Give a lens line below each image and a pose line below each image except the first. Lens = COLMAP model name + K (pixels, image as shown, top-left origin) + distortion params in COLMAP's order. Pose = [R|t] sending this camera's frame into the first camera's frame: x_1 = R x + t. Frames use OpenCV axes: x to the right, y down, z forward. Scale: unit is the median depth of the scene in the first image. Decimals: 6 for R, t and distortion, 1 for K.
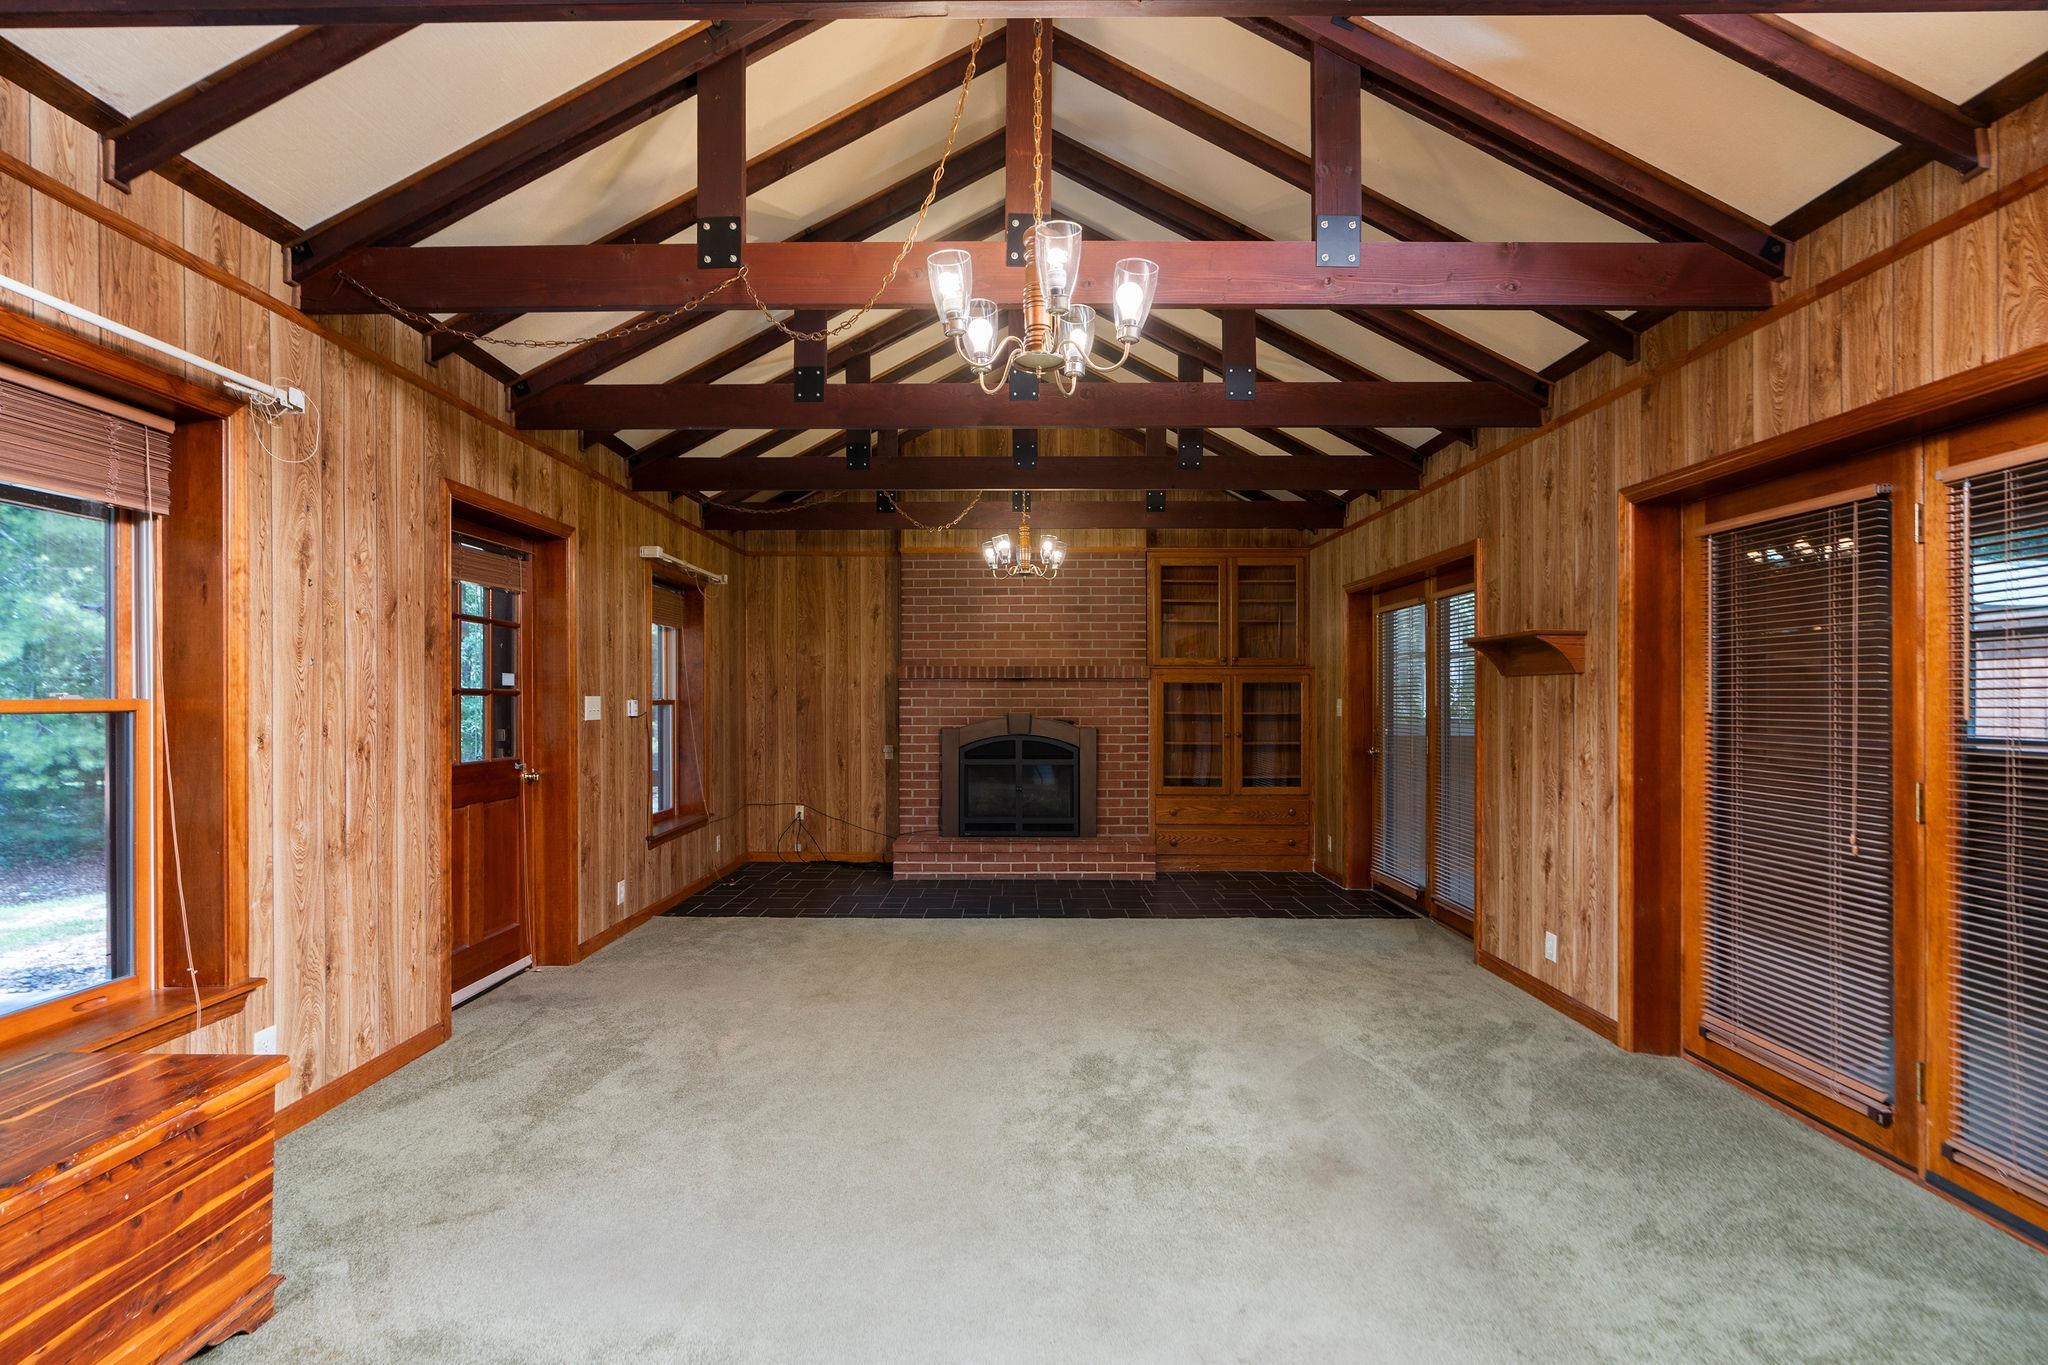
lens RADIAL K [[951.6, 0, 1012.6], [0, 951.6, 696.3], [0, 0, 1]] dist [-0.009831, 0.006363]
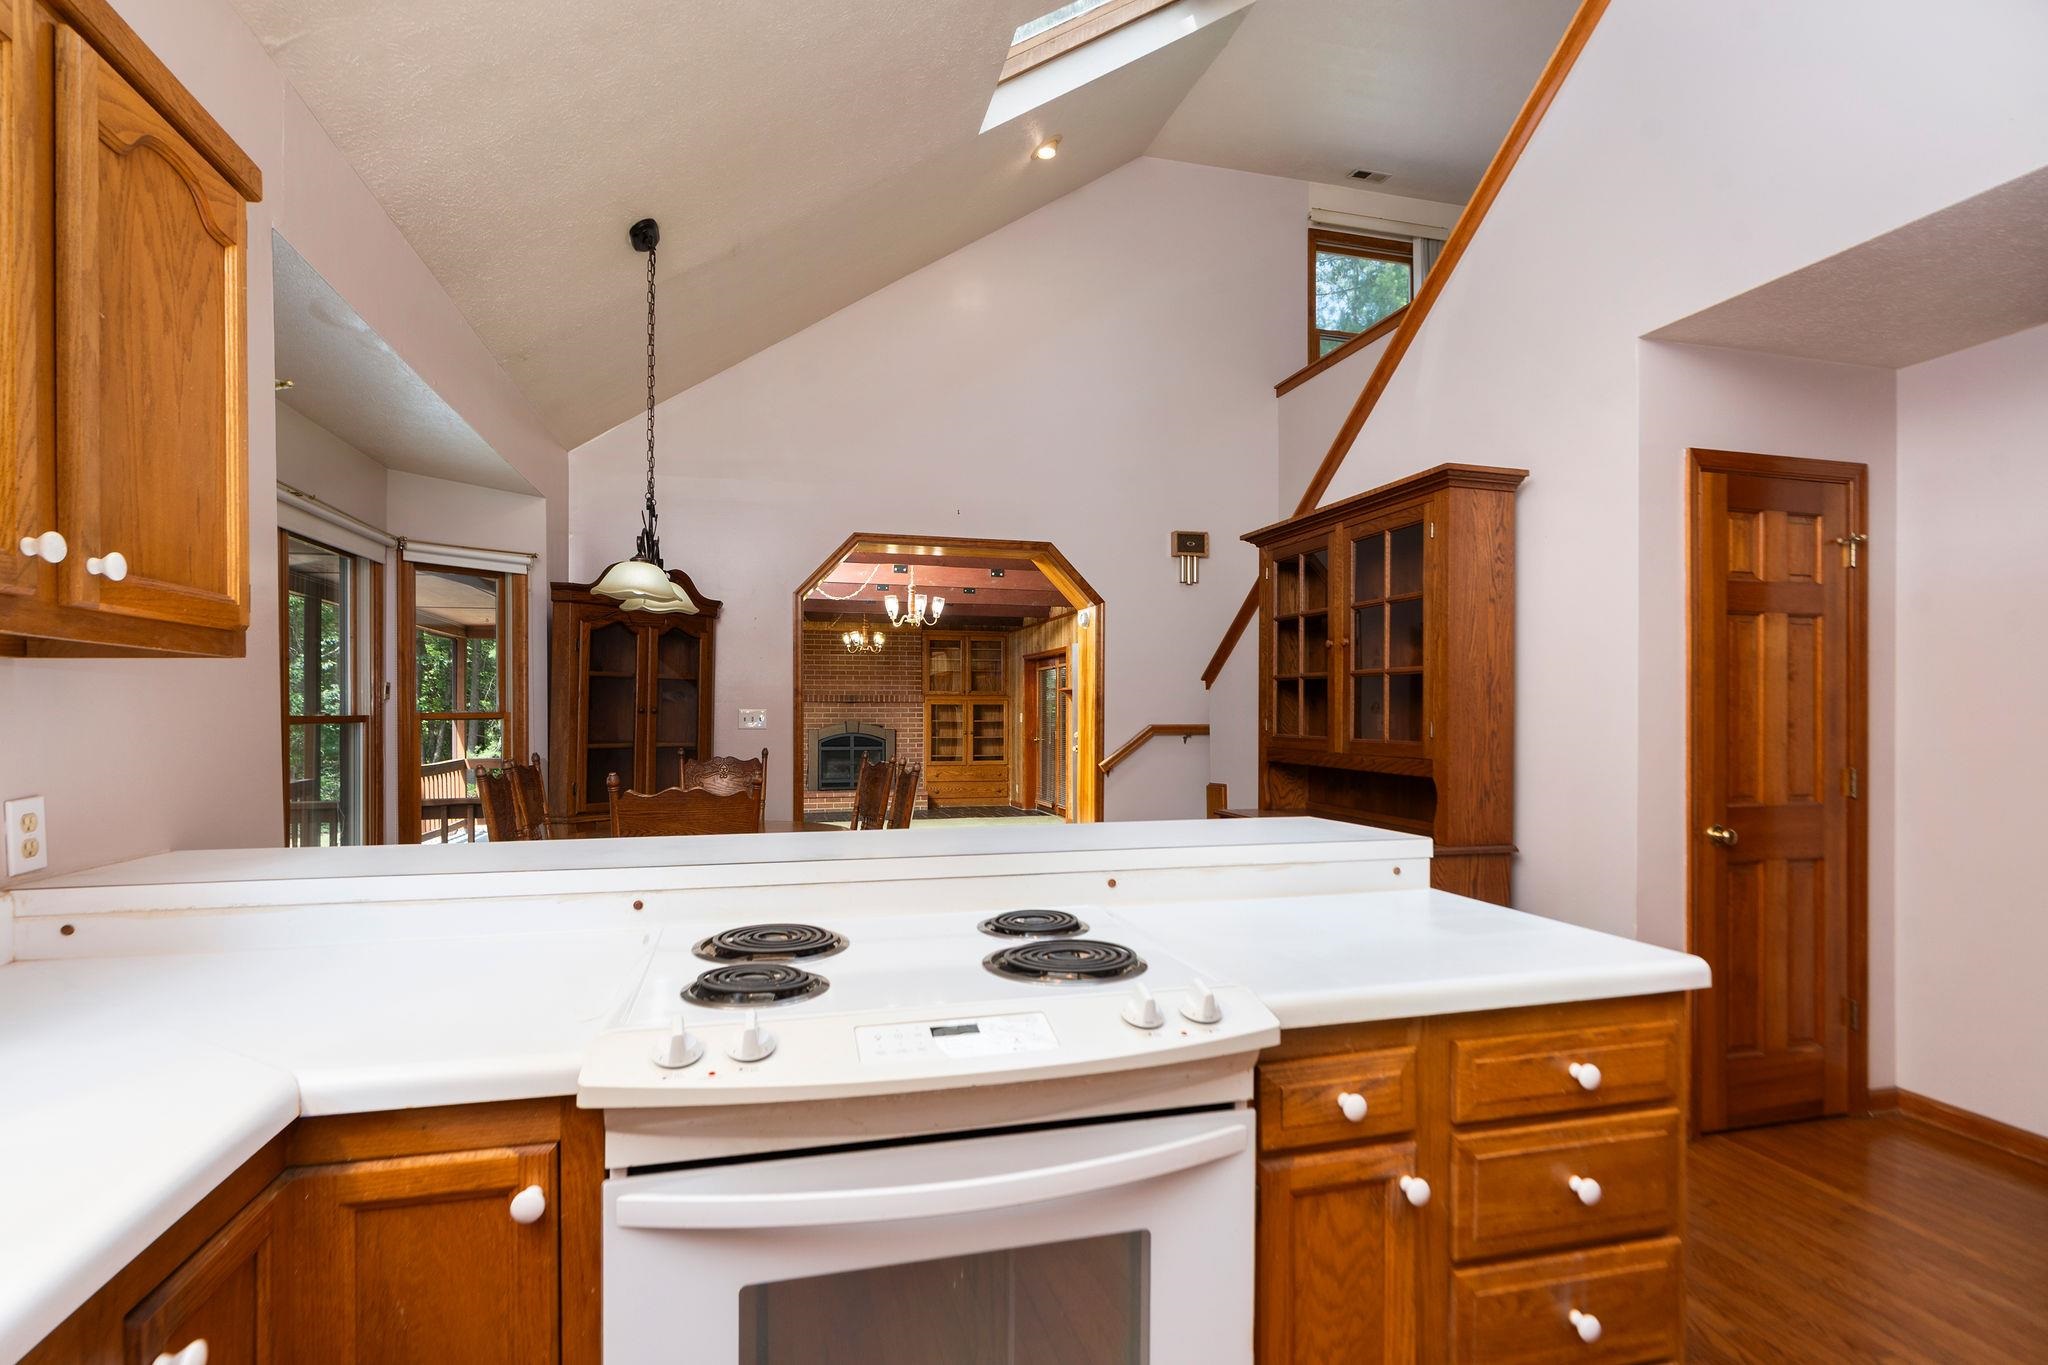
lens RADIAL K [[951.6, 0, 984.7], [0, 951.6, 722.9], [0, 0, 1]] dist [-0.009831, 0.006363]
pose [[0.972676, 0.004581, 0.232123, -0.164643], [-0.007384, 0.999910, 0.011208, -0.000547], [-0.232051, -0.012616, 0.972622, -0.797140]]
